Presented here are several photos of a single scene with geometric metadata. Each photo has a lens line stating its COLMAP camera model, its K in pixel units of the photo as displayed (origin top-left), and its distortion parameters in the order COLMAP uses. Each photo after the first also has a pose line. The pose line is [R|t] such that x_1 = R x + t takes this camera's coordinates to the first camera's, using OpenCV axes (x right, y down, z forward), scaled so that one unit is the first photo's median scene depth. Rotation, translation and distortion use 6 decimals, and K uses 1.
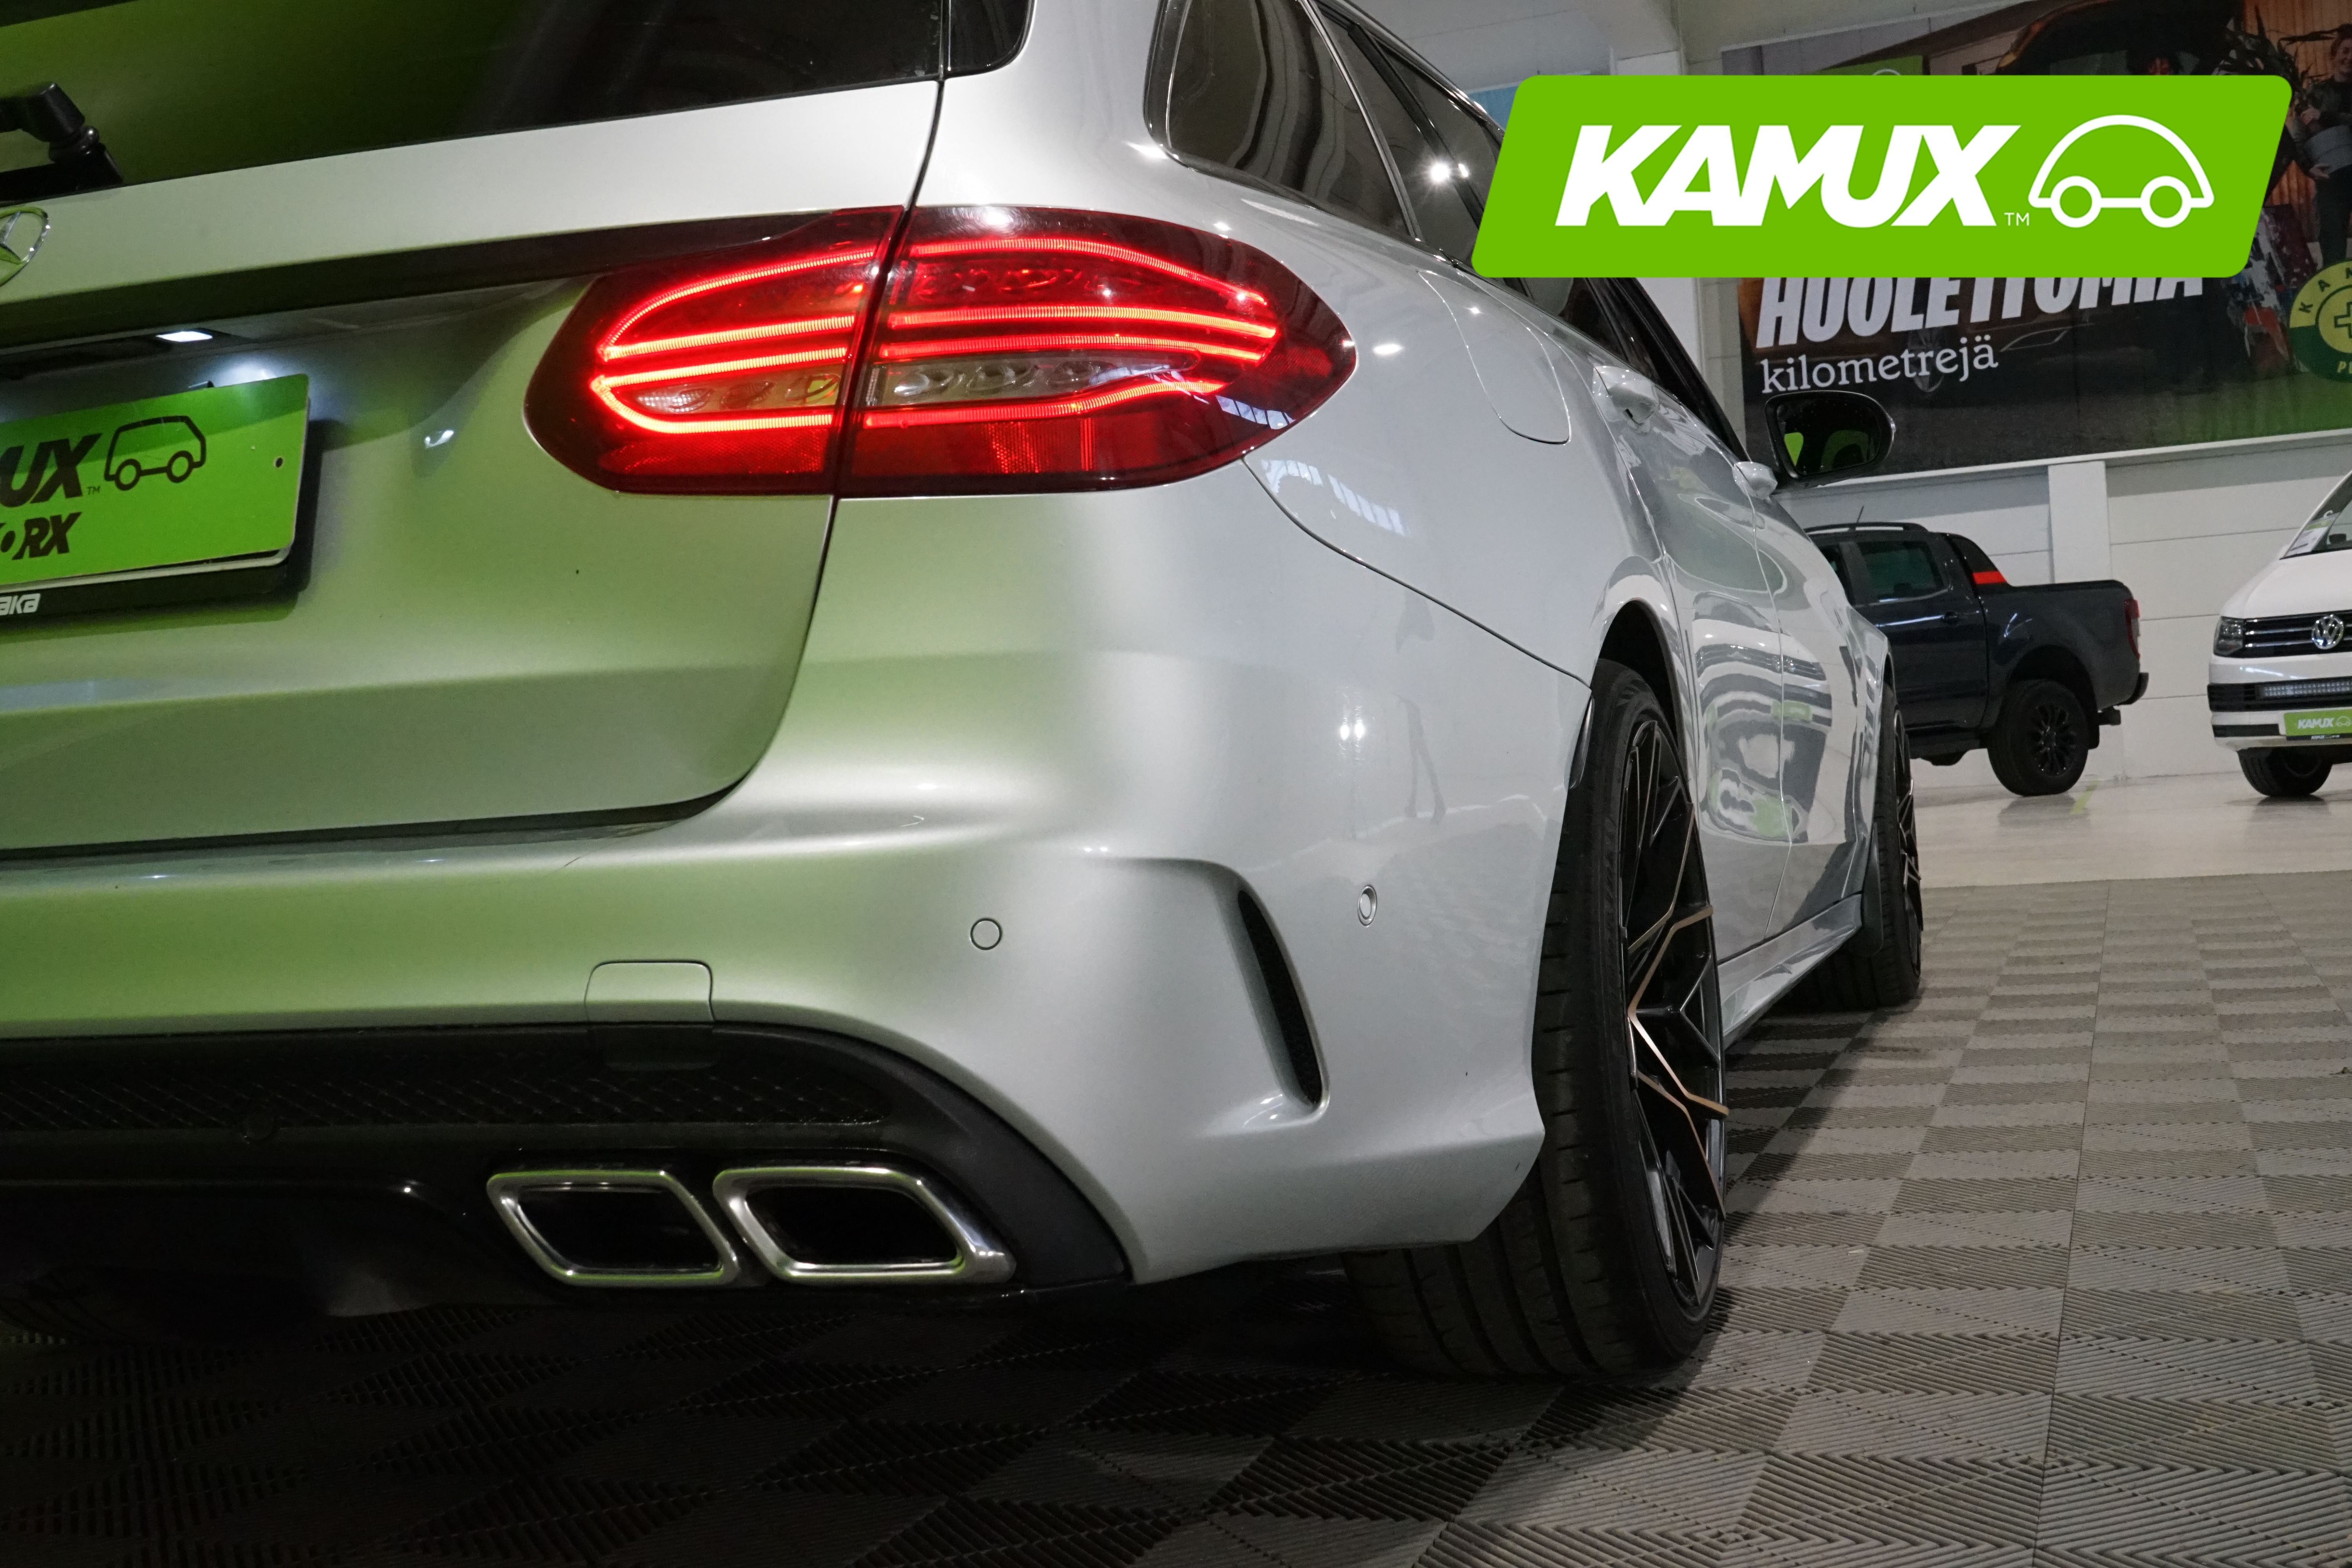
lens RADIAL K [[2469.0, 0, 1180.0], [0, 2469.0, 781.6], [0, 0, 1]] dist [-0.006383, 0.000000]
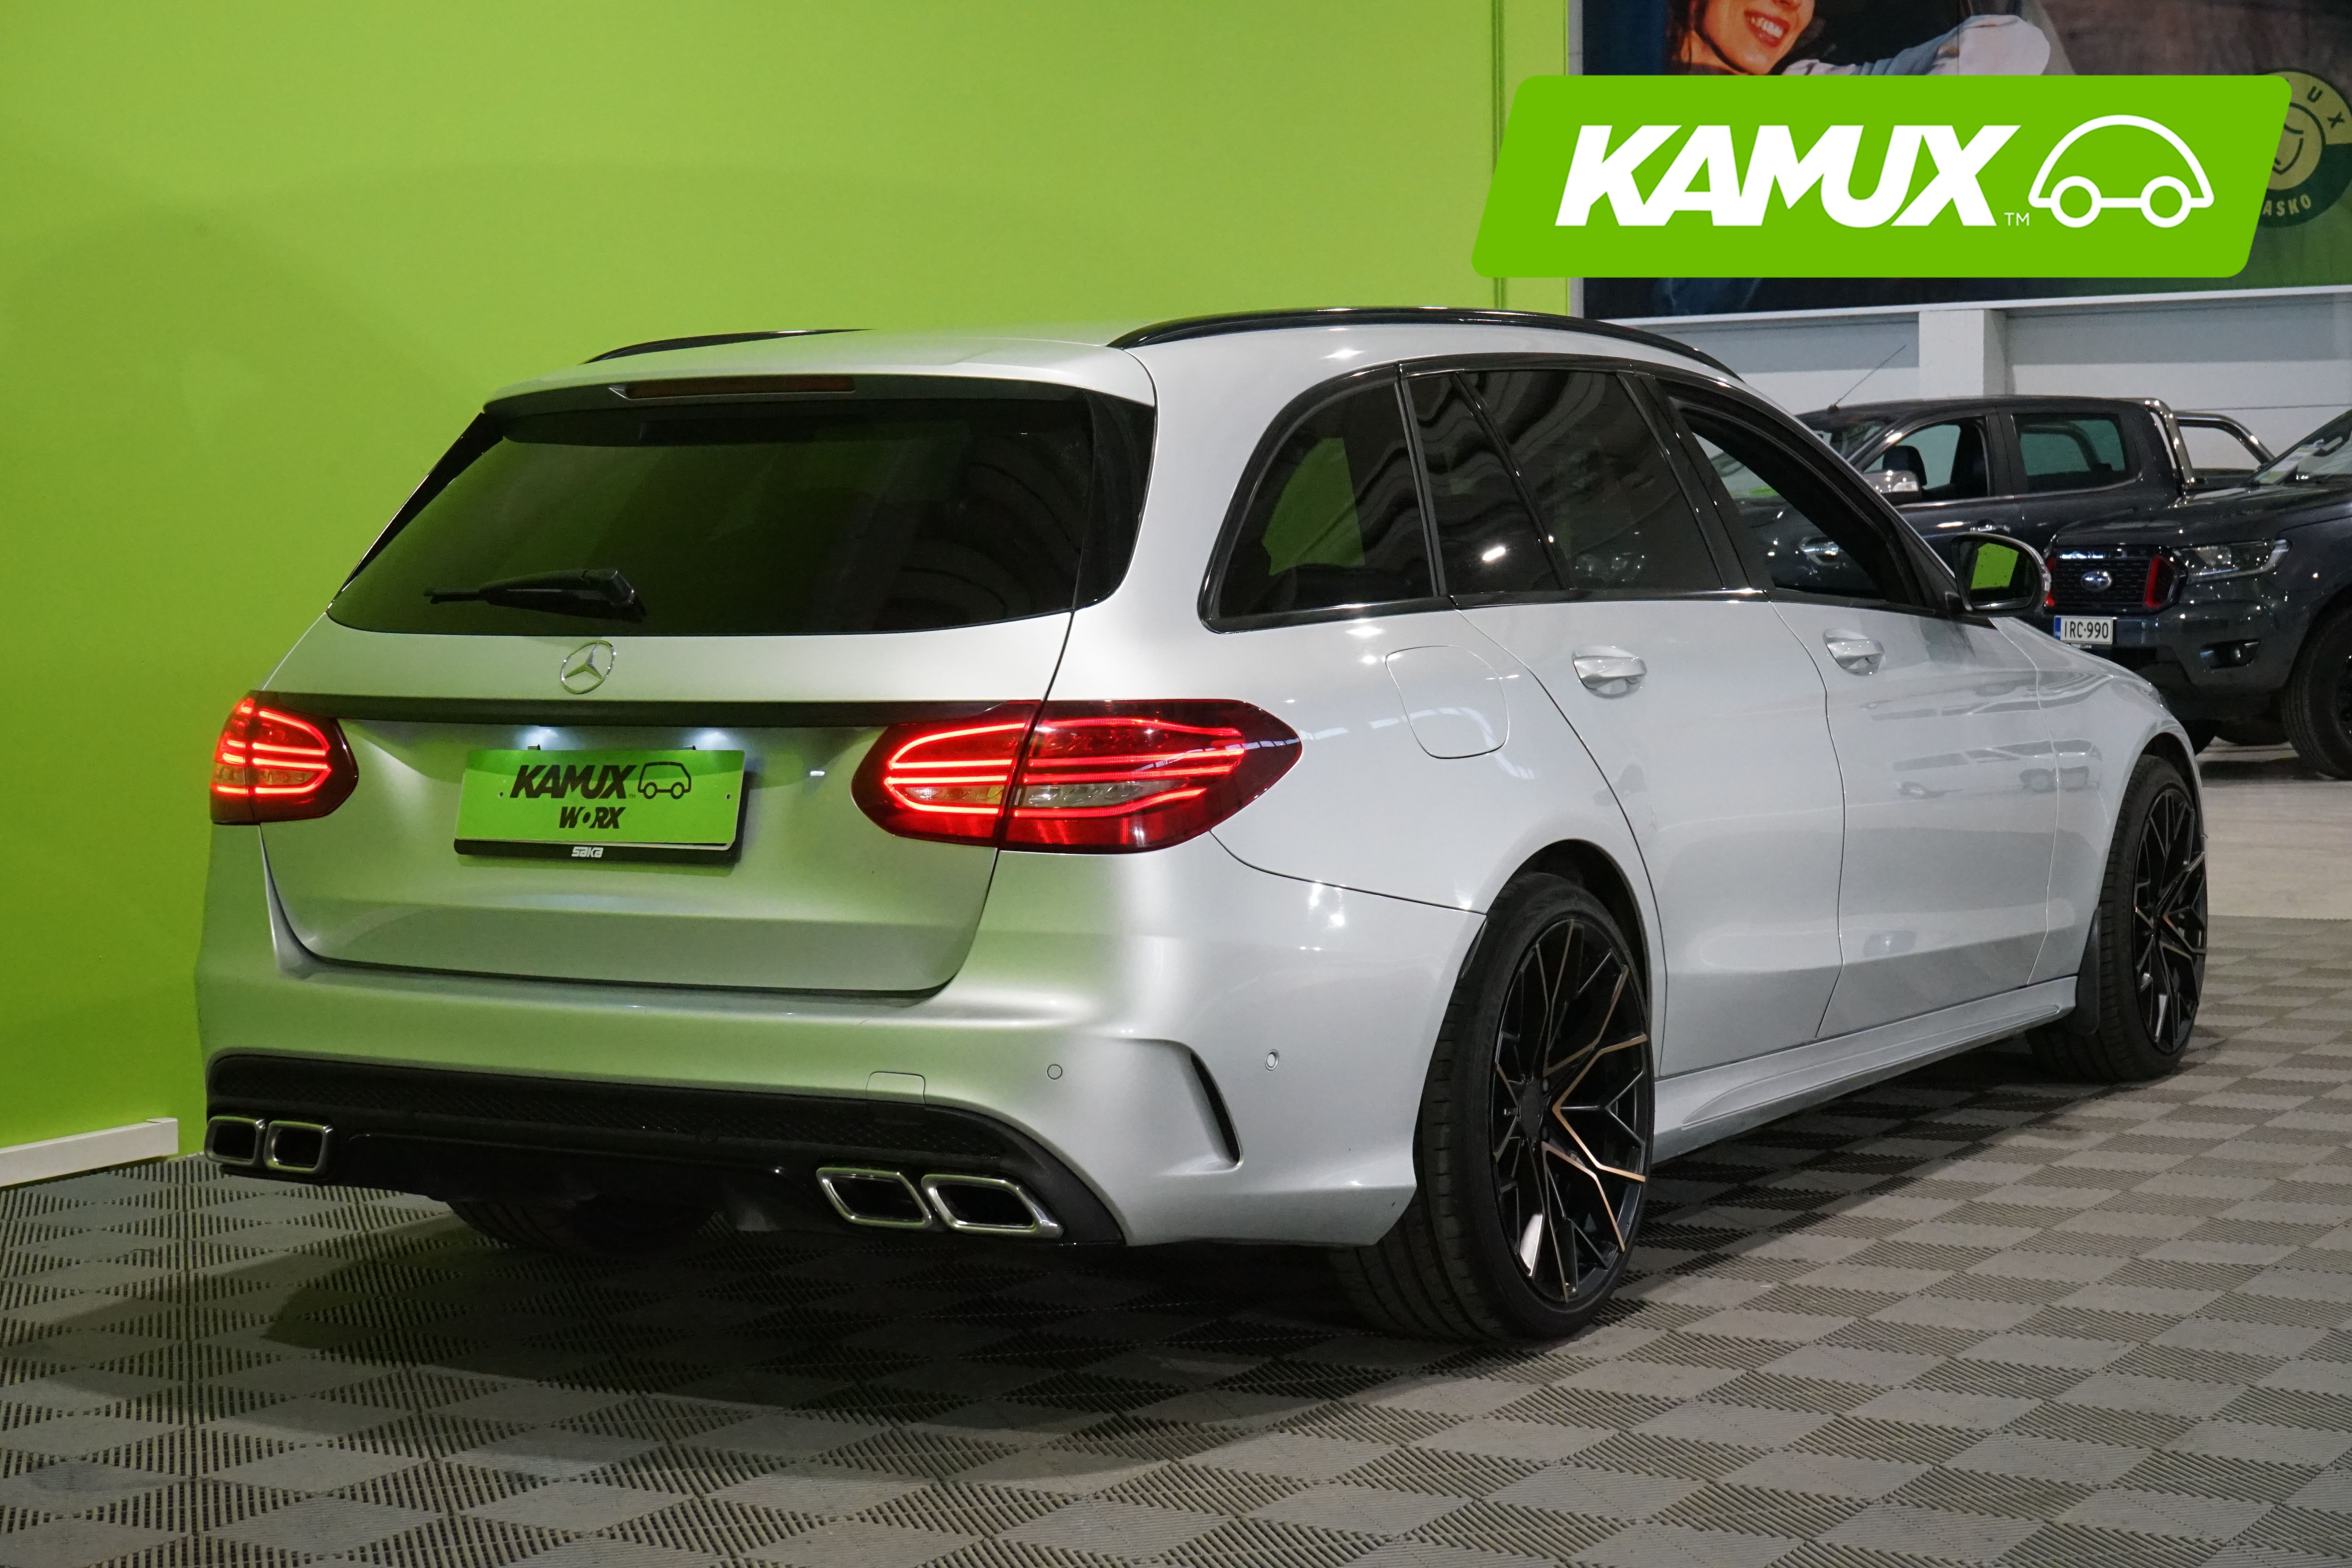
lens RADIAL K [[3907.3, 0, 1173.2], [0, 3907.3, 781.1], [0, 0, 1]] dist [-0.054428, 0.000000]
pose [[0.983619, 0.061939, -0.169283, 0.524950], [-0.051339, 0.996478, 0.066296, -0.379669], [0.172793, -0.056519, 0.983335, -2.061225]]
